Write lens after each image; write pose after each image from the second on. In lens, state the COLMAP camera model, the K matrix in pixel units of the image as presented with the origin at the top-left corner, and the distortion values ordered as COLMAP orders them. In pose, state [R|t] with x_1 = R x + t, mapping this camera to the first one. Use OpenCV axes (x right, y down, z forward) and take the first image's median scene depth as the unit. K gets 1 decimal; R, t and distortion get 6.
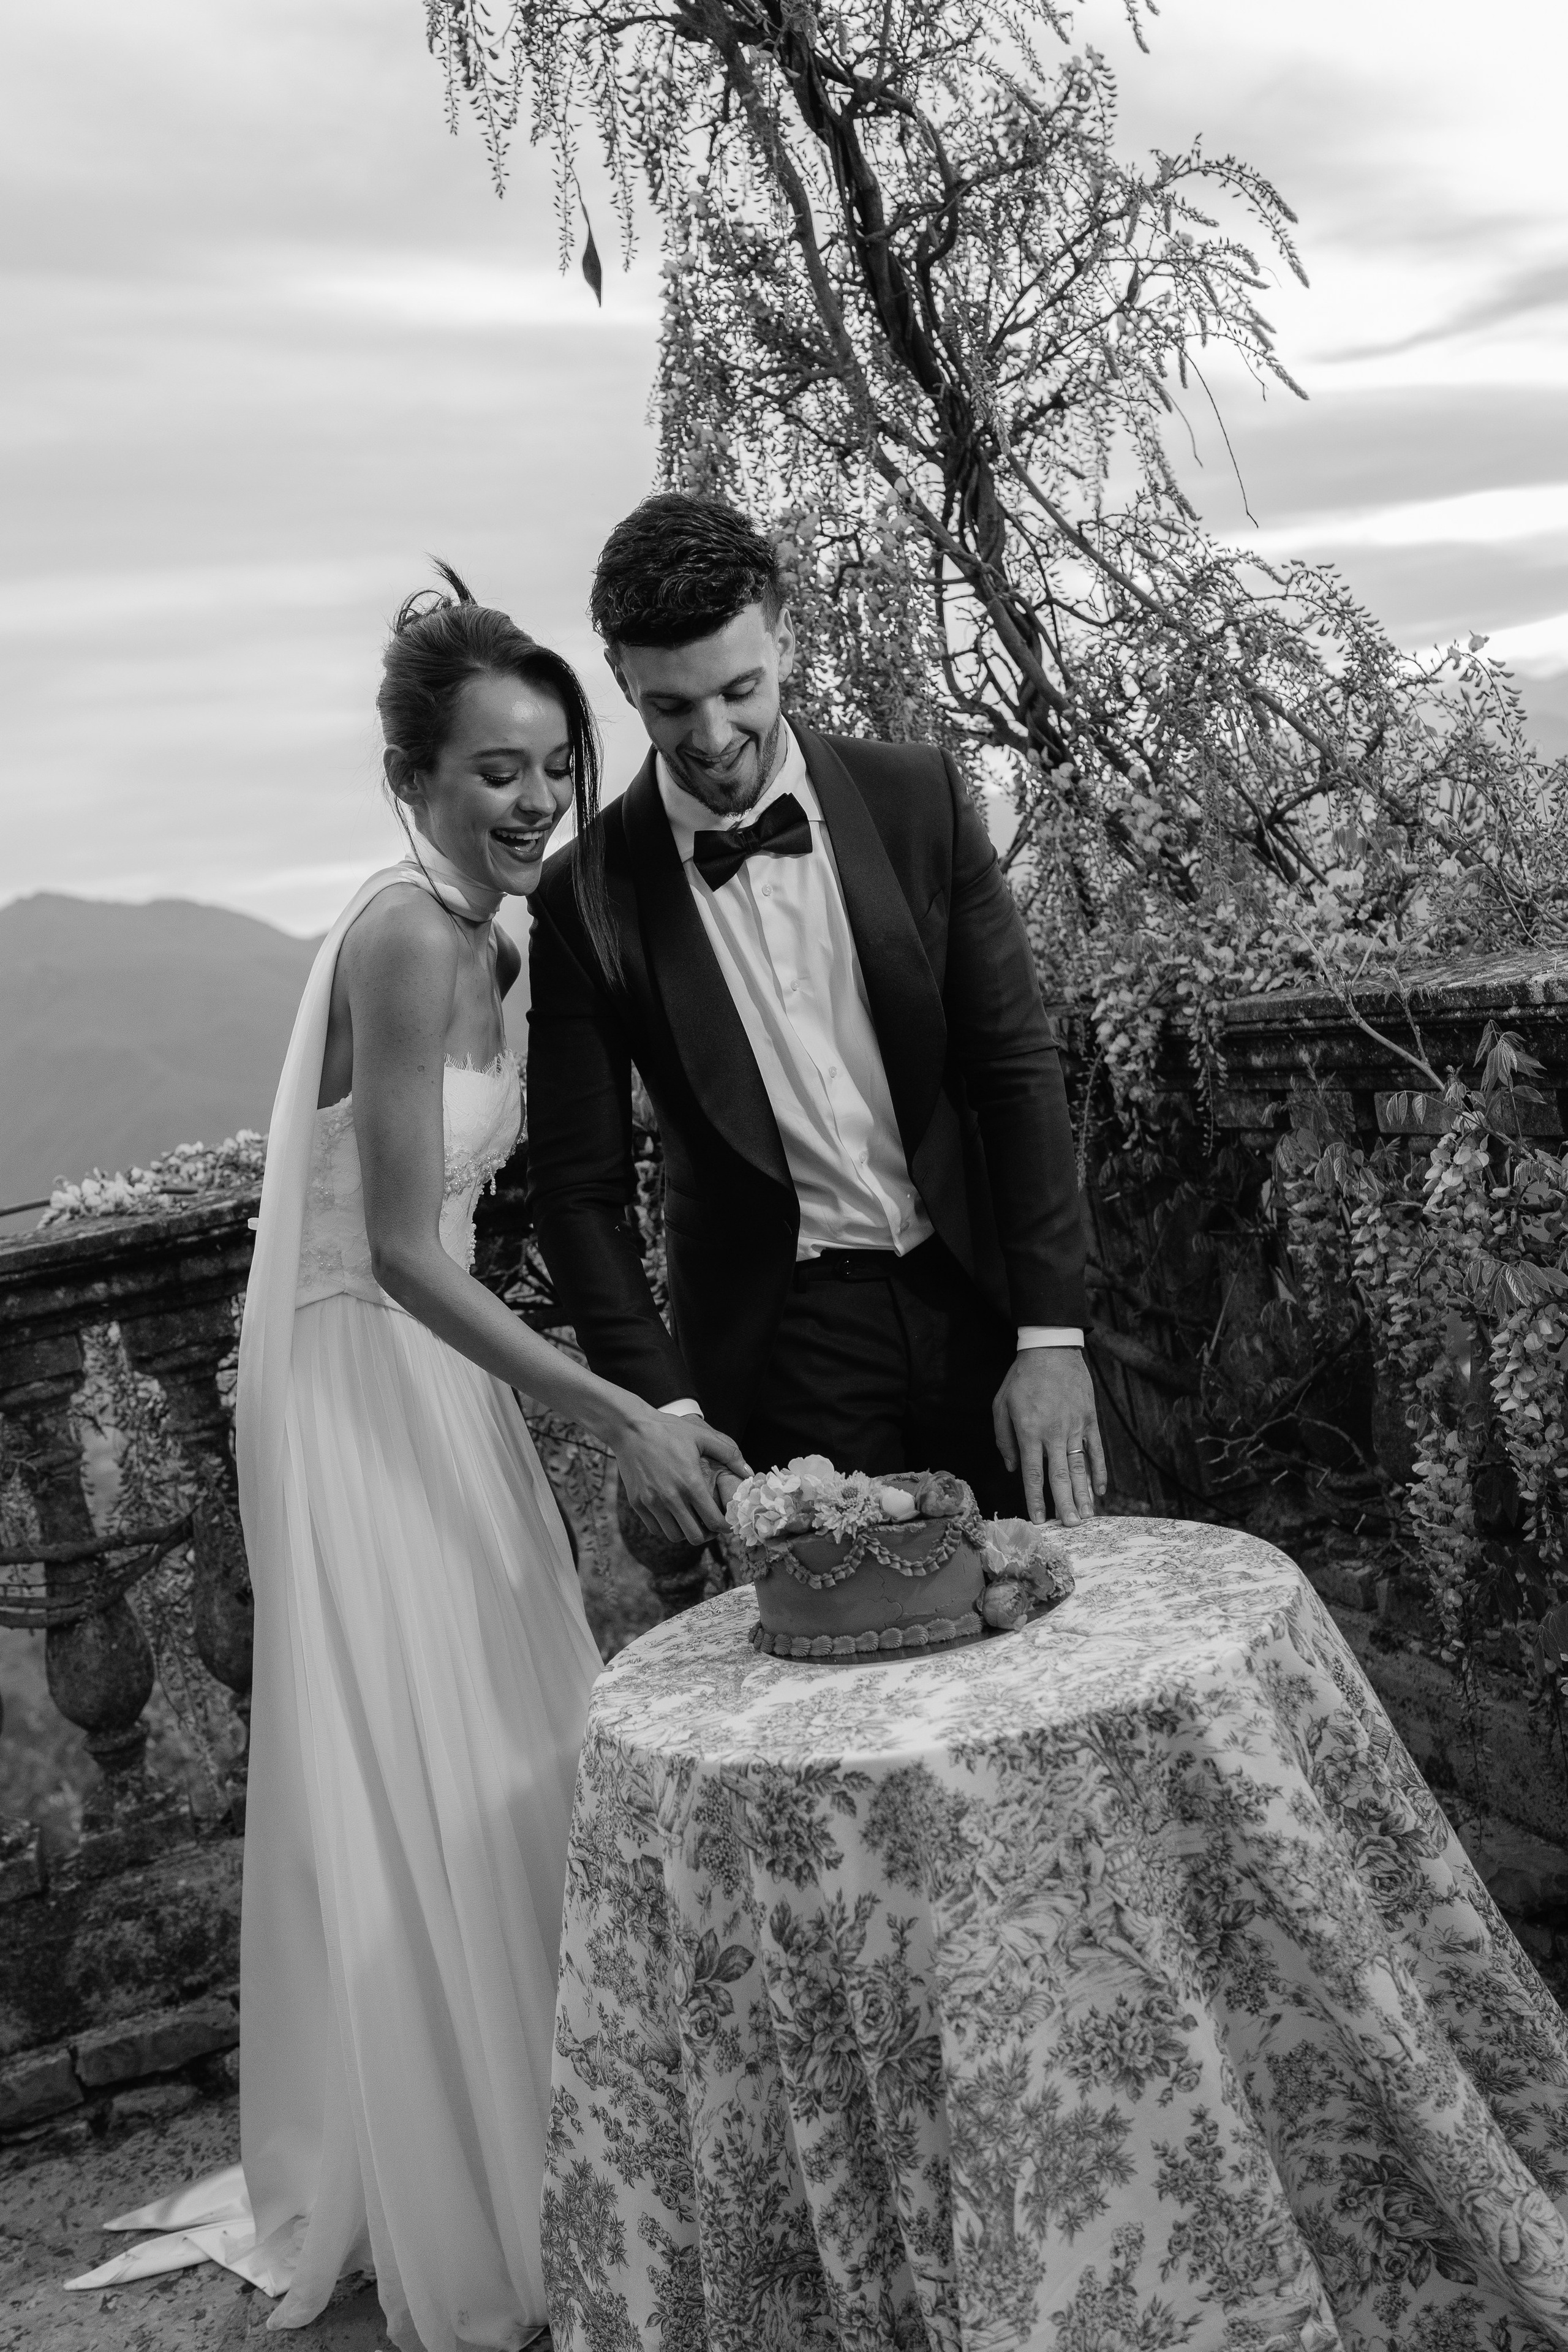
lens RADIAL K [[2340.1, 0, 775.4], [0, 2340.1, 1201.3], [0, 0, 1]] dist [0.011296, -0.013428]
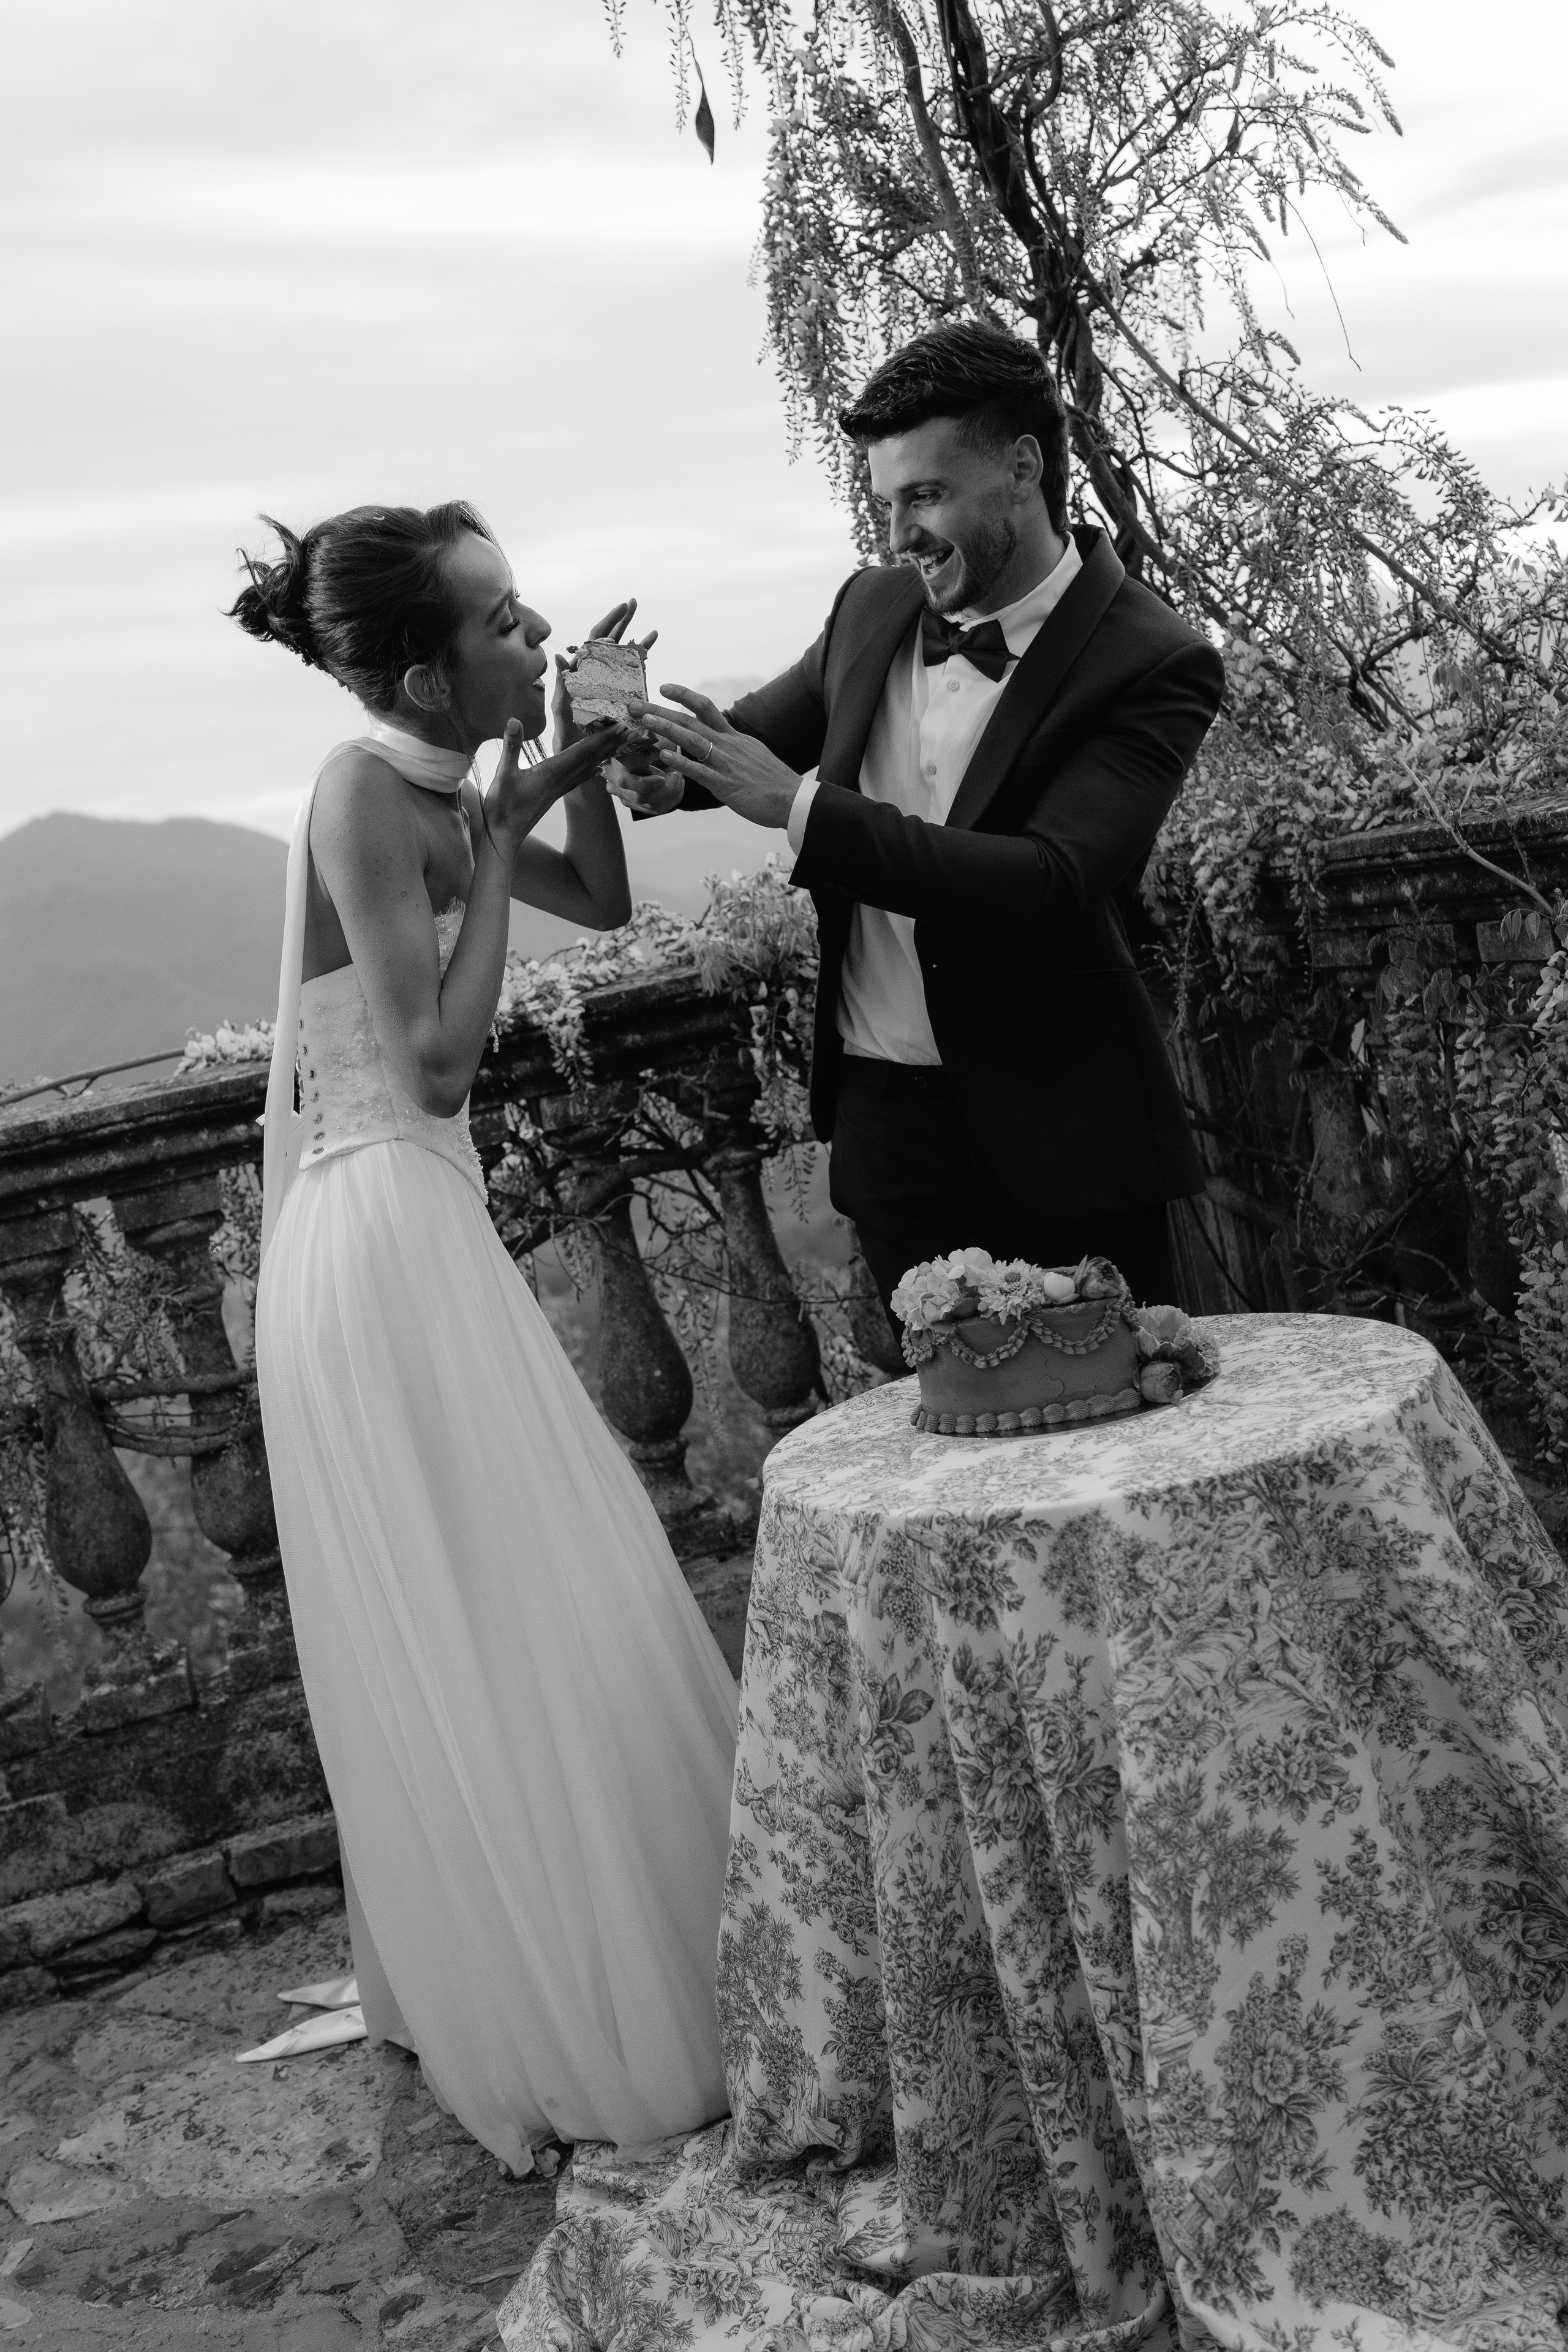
lens RADIAL K [[2302.0, 0, 781.6], [0, 2302.0, 1171.2], [0, 0, 1]] dist [0.014261, -0.011663]
pose [[0.999725, -0.008098, -0.021995, -0.030508], [0.008940, 0.999221, 0.038445, 0.022342], [0.021666, -0.038631, 0.999019, -0.026807]]
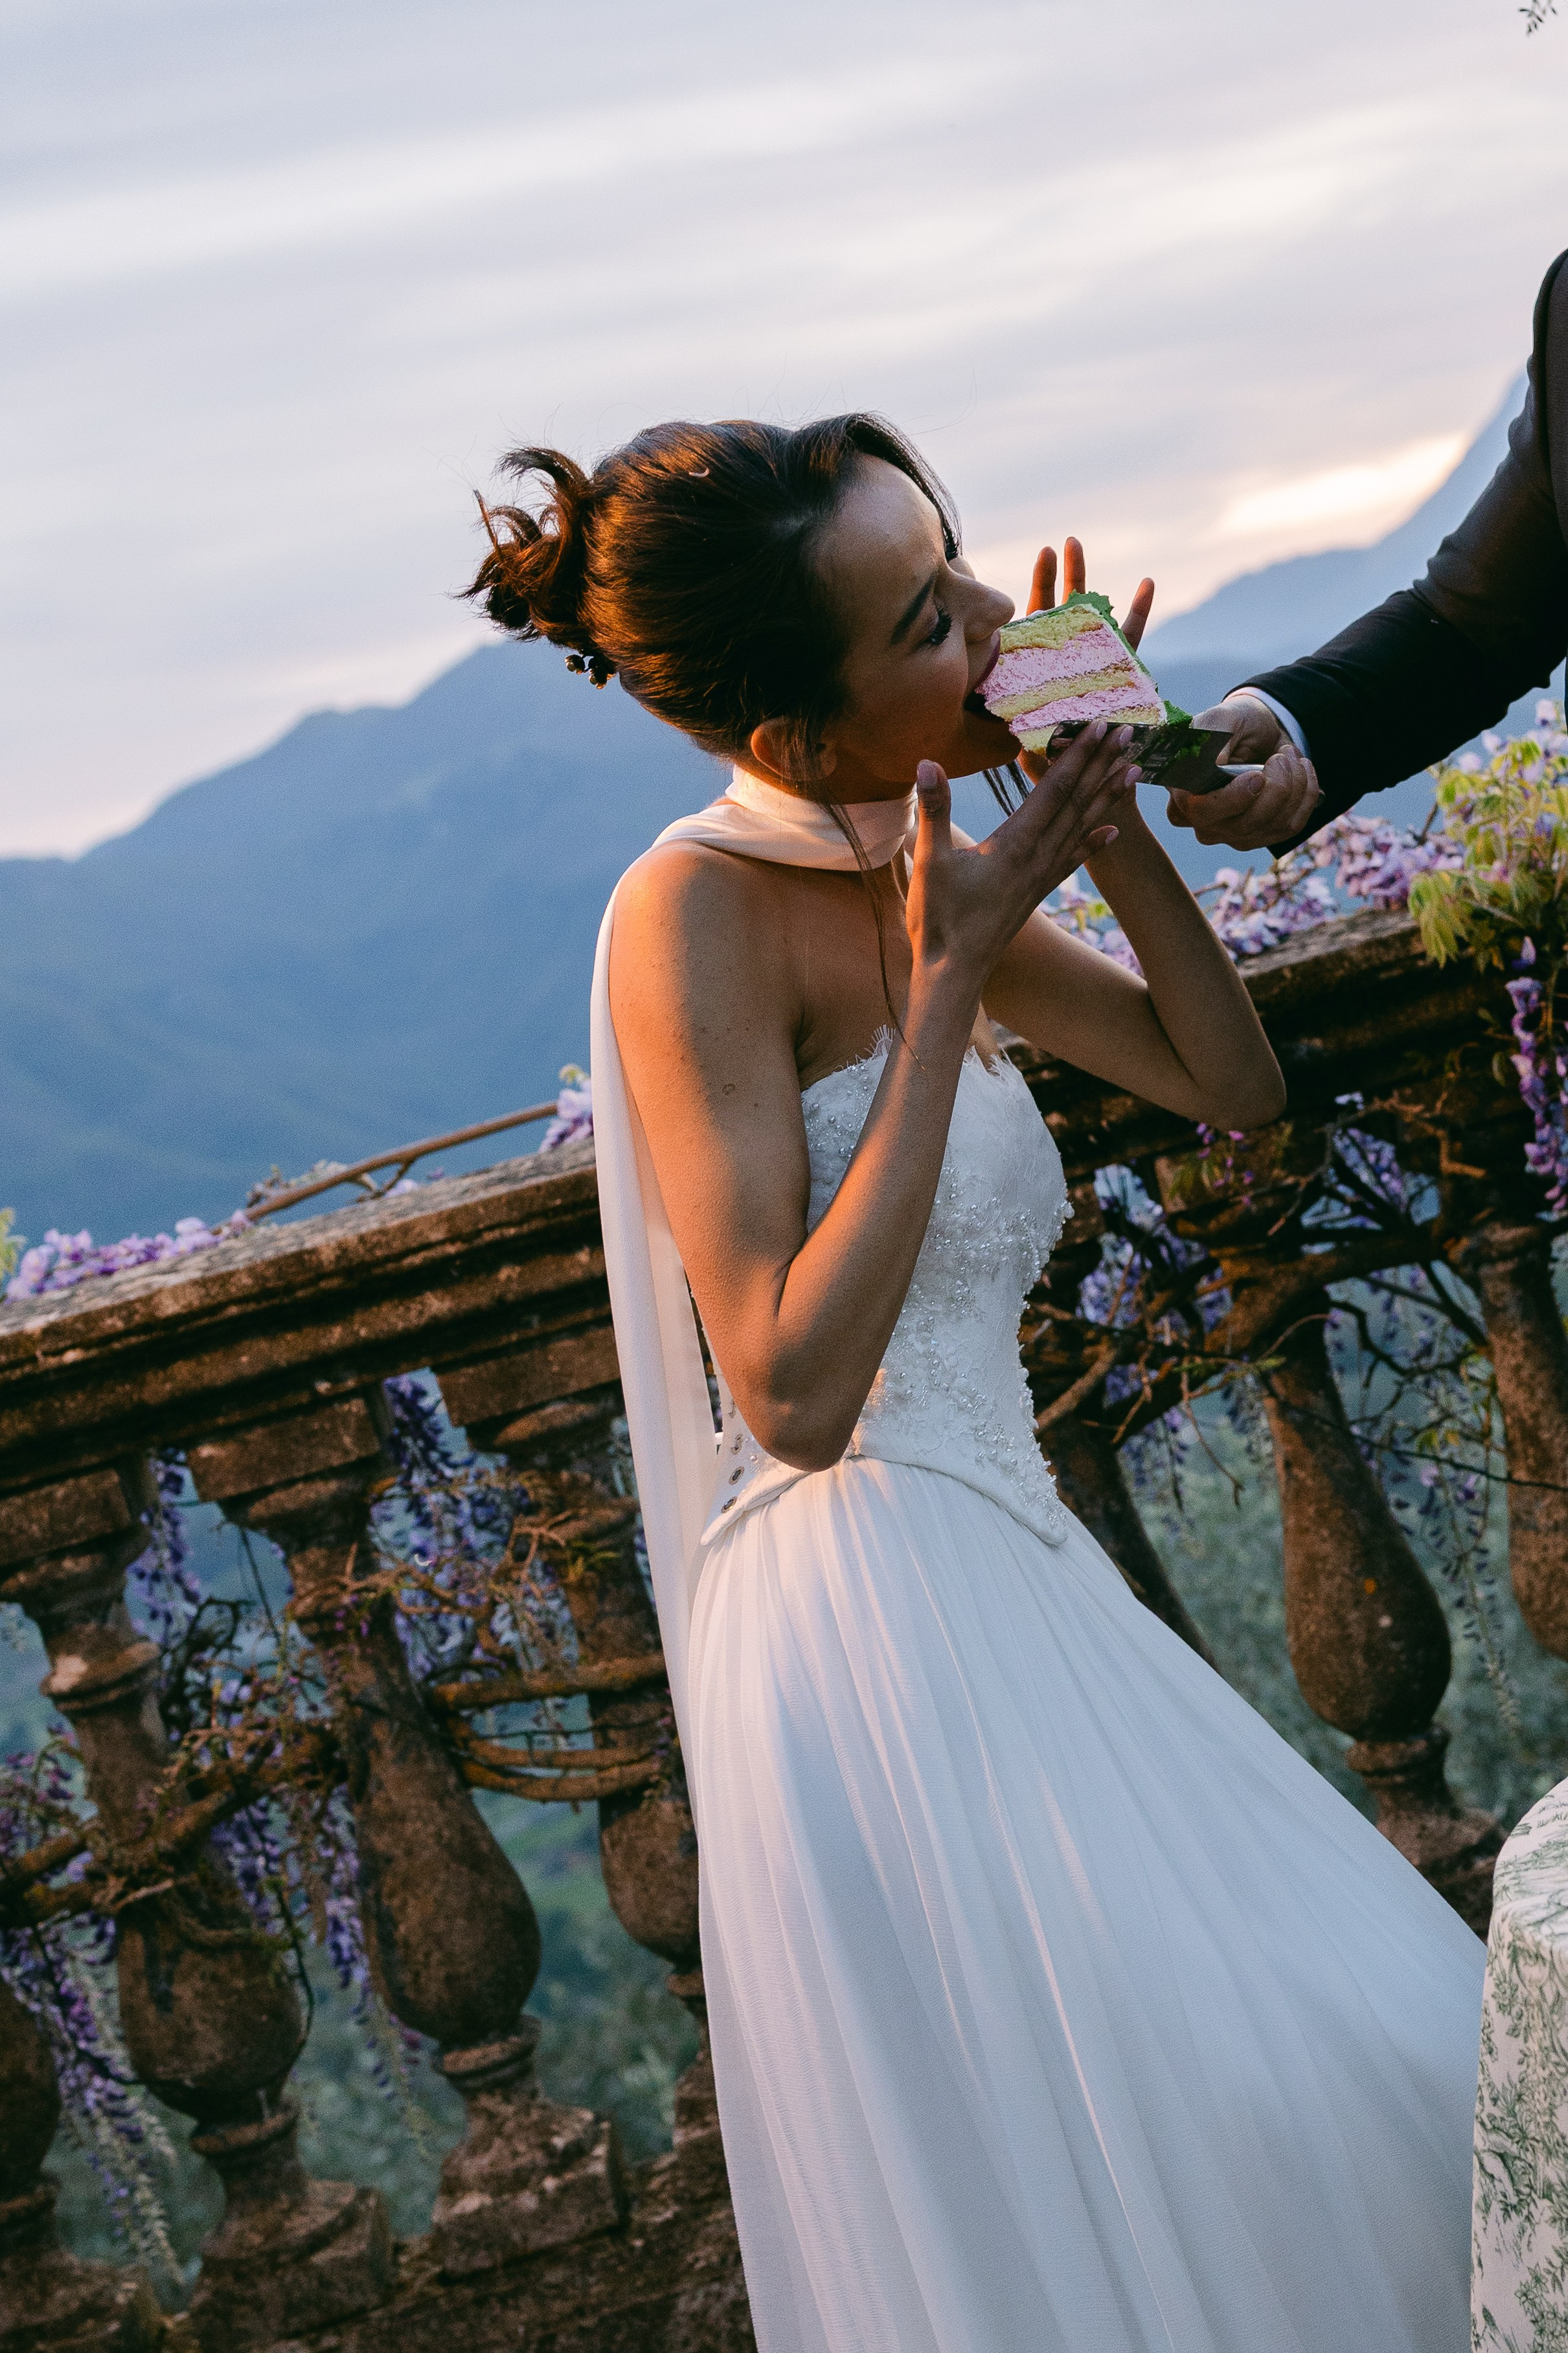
lens RADIAL K [[2235.5, 0, 777.0], [0, 2235.5, 1179.7], [0, 0, 1]] dist [0.007542, -0.025098]
pose [[0.959706, -0.058867, -0.274769, -0.124457], [0.066097, 0.997666, 0.017119, 0.016483], [0.273120, -0.034591, 0.961358, 0.593878]]
